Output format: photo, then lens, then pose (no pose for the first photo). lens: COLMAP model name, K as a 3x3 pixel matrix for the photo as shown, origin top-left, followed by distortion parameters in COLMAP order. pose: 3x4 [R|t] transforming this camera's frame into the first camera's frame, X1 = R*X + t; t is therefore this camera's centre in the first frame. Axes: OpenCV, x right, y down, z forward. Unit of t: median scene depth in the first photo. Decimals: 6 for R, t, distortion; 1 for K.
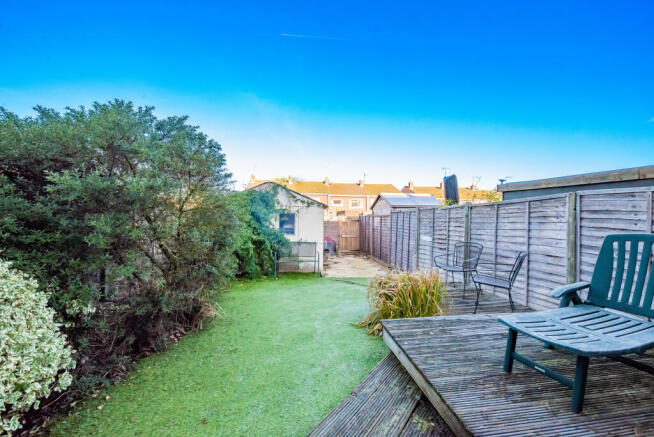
lens RADIAL K [[240.3, 0, 327.0], [0, 240.3, 218.5], [0, 0, 1]] dist [-0.000747, -0.000013]
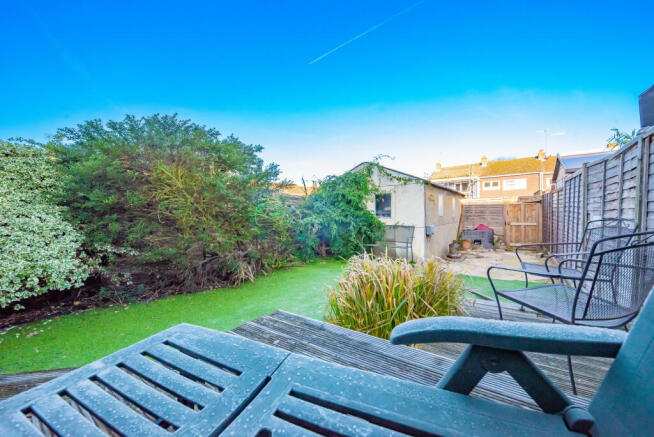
lens RADIAL K [[240.3, 0, 327.0], [0, 240.3, 218.5], [0, 0, 1]] dist [-0.000747, -0.000013]
pose [[0.751246, -0.006489, -0.659990, 0.275822], [0.033221, 0.999056, 0.027992, 0.038900], [0.659185, -0.042954, 0.750753, 0.178494]]
